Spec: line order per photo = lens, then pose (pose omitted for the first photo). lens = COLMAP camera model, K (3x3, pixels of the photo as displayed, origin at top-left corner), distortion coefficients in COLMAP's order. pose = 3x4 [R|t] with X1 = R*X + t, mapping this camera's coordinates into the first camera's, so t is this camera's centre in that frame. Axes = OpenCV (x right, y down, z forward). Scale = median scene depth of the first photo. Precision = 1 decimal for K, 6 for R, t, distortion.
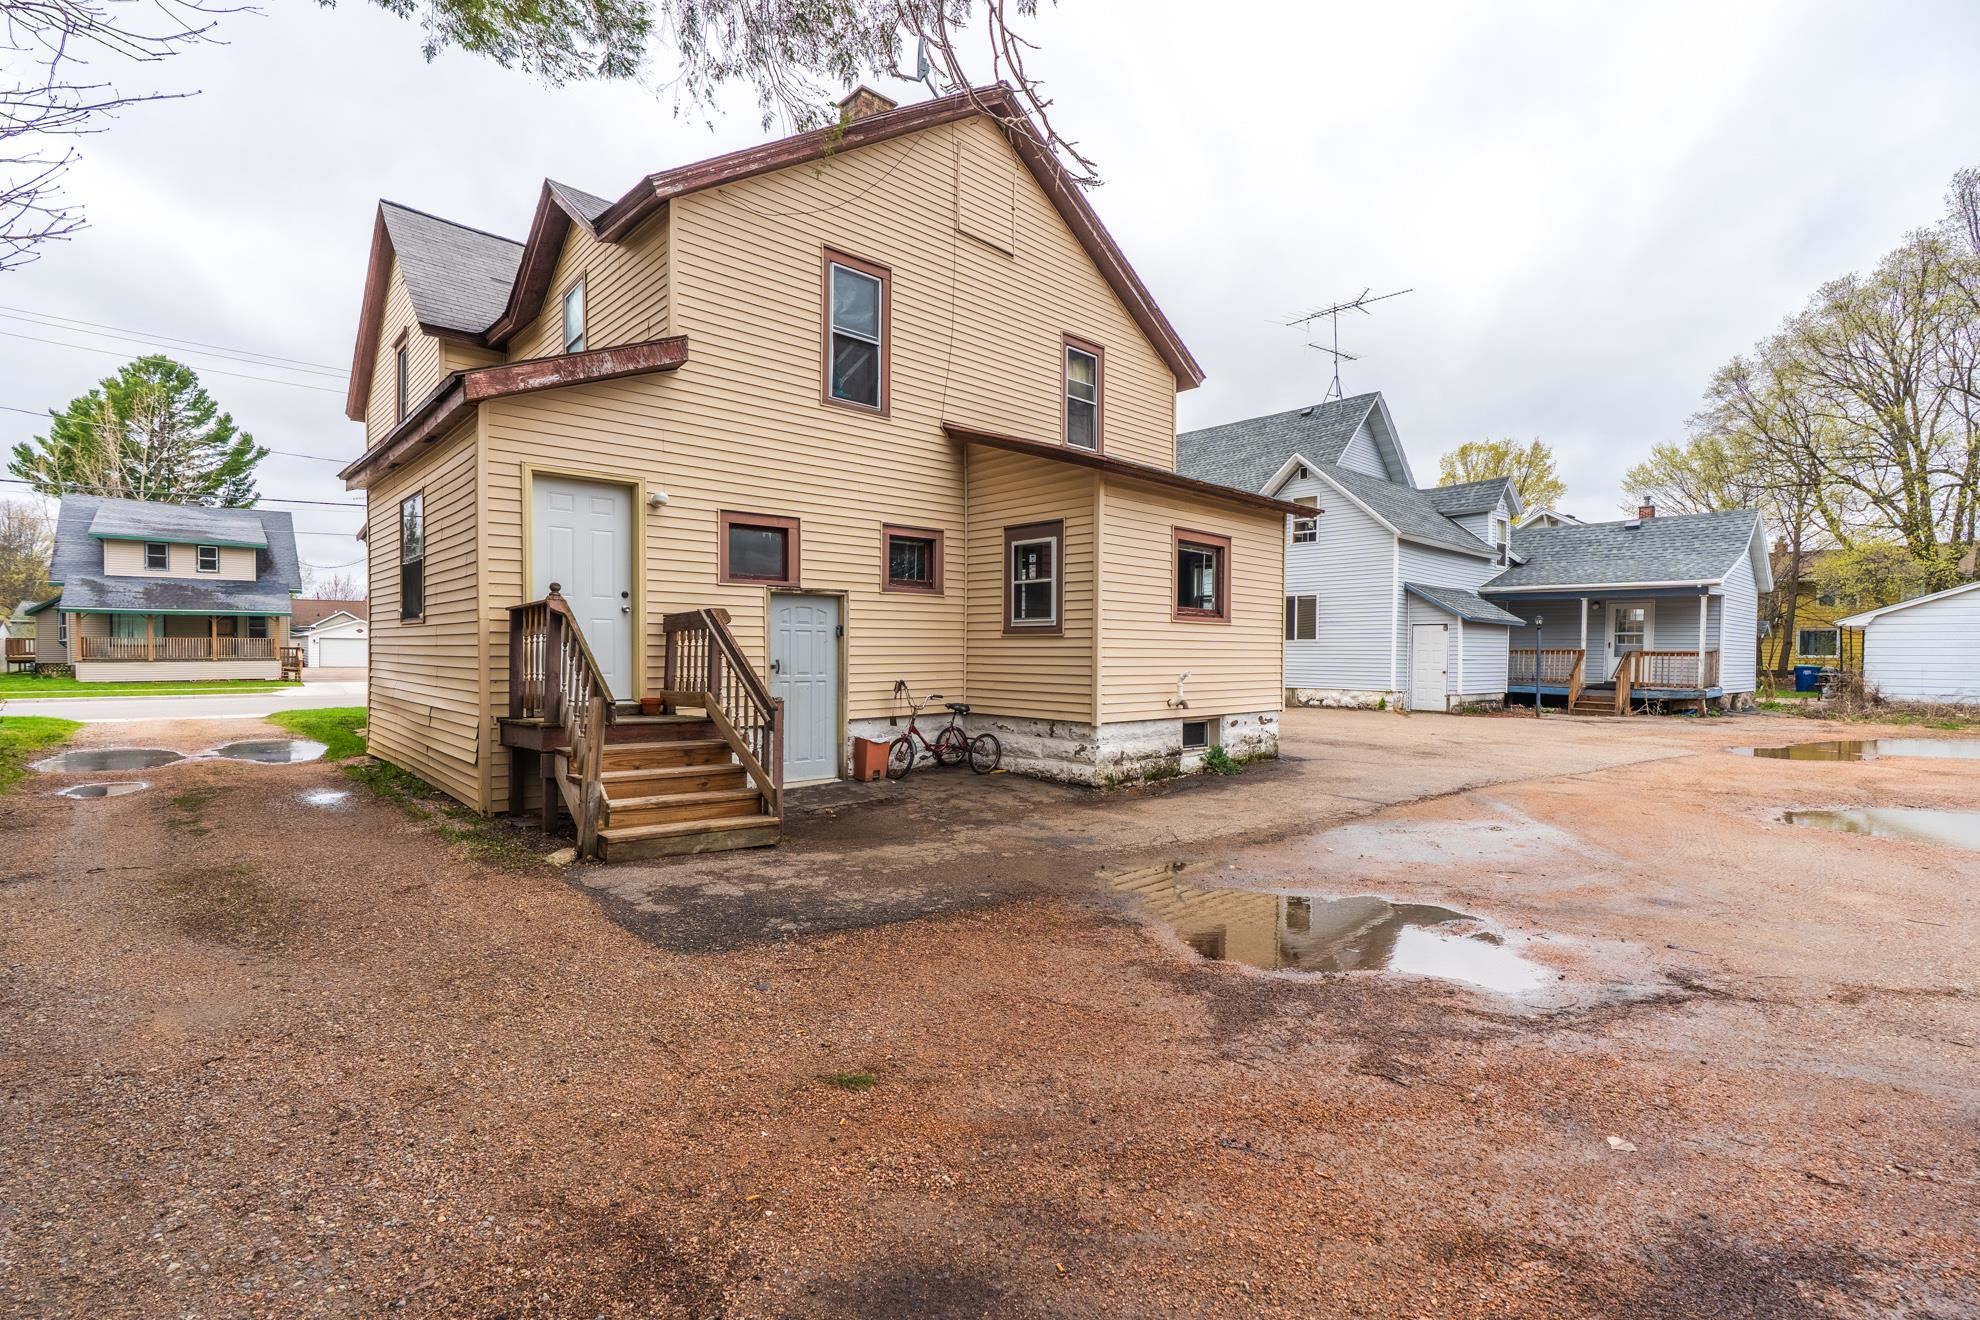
lens RADIAL K [[906.2, 0, 984.4], [0, 906.2, 666.7], [0, 0, 1]] dist [-0.008222, 0.002427]
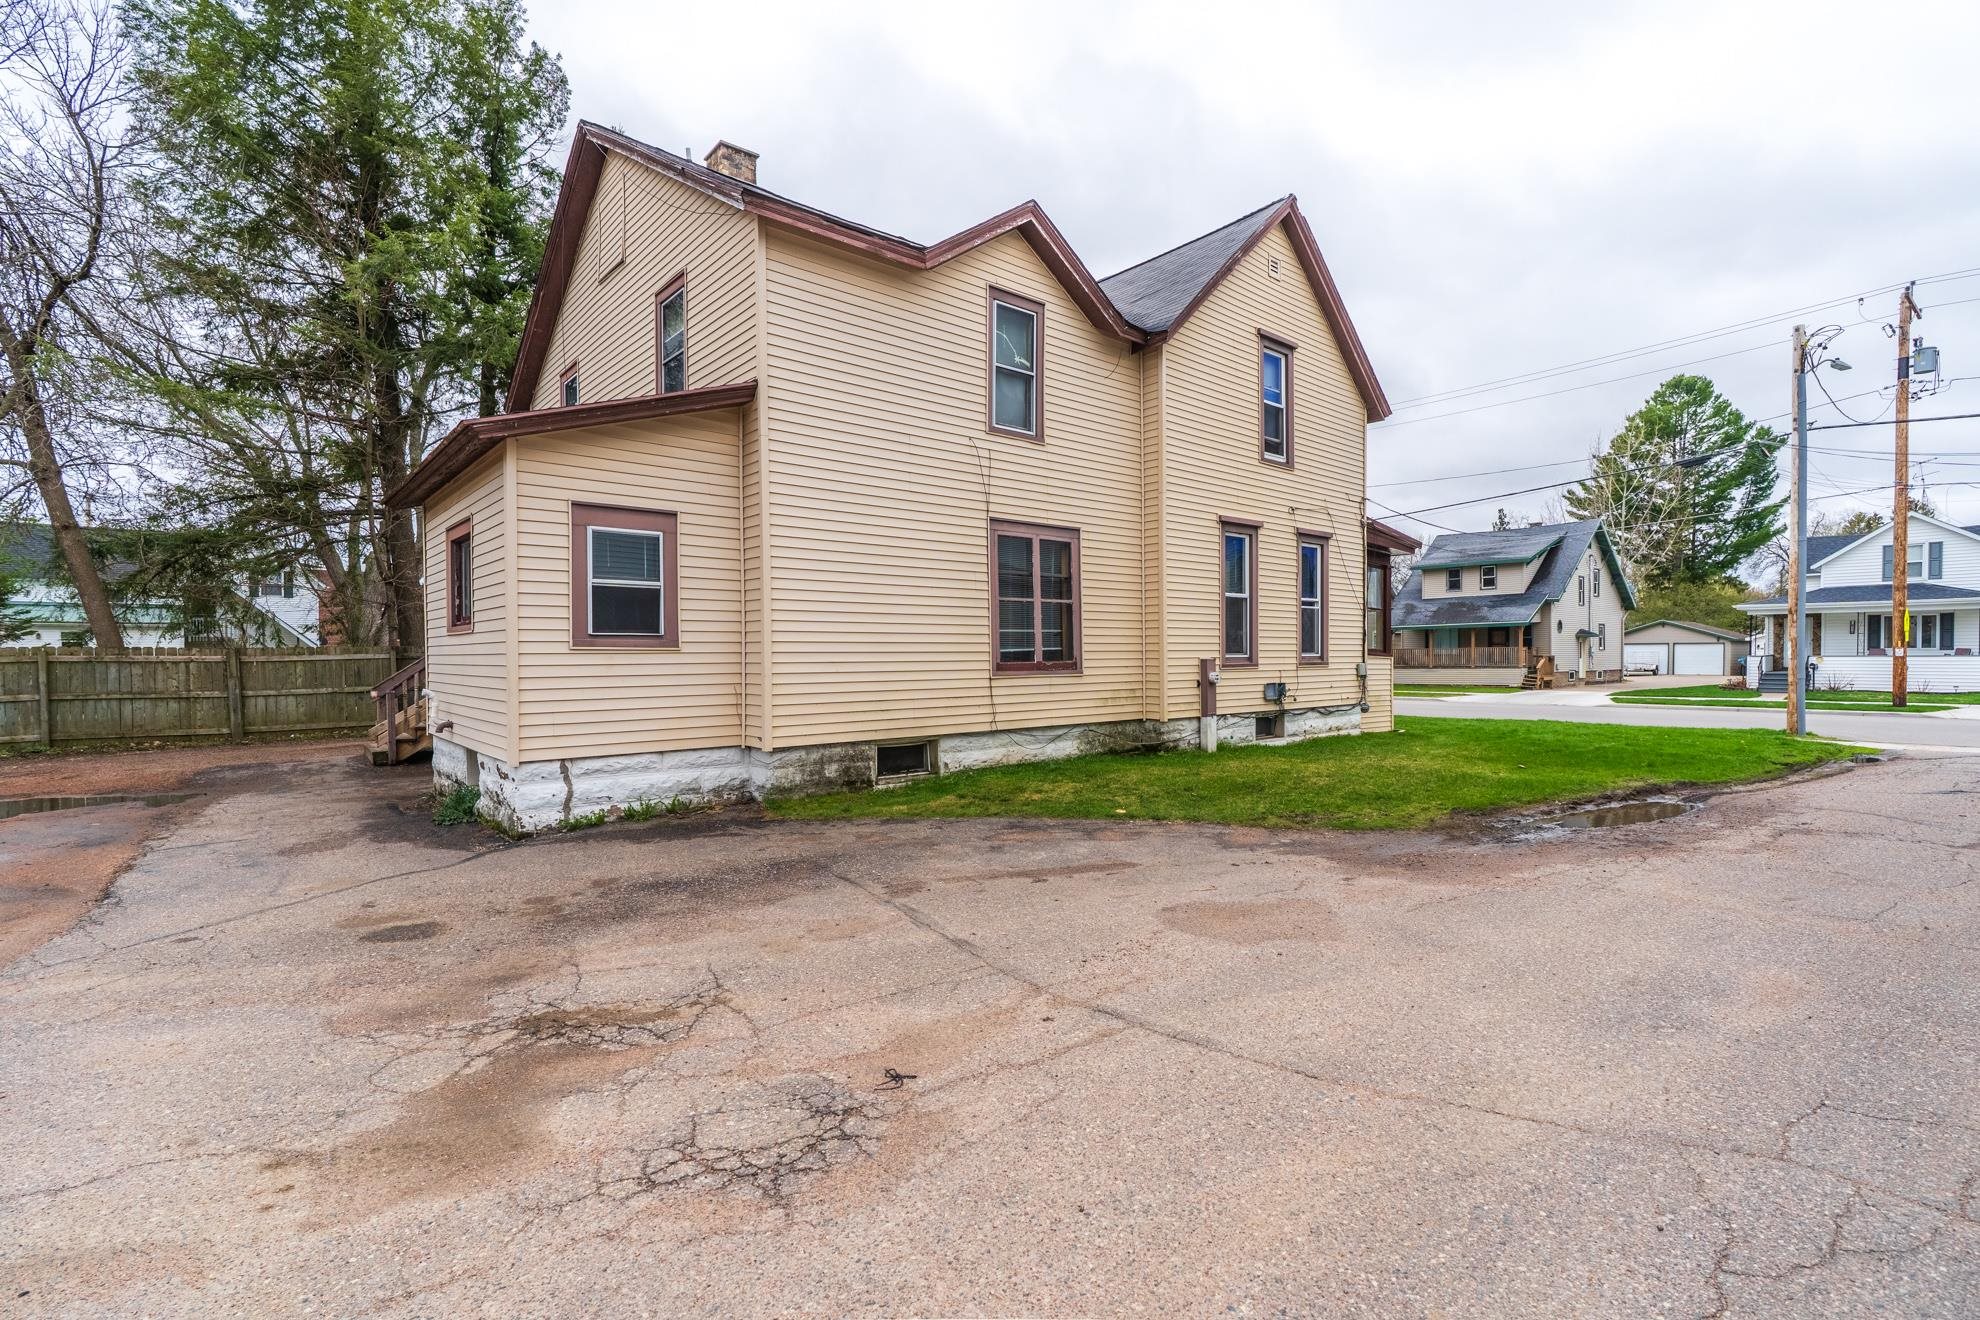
lens RADIAL K [[906.2, 0, 996.7], [0, 906.2, 651.6], [0, 0, 1]] dist [-0.008222, 0.002427]
pose [[-0.015448, 0.003138, -0.999876, 1.279617], [-0.021633, 0.999760, 0.003472, -0.084545], [0.999647, 0.021684, -0.015377, 1.895158]]
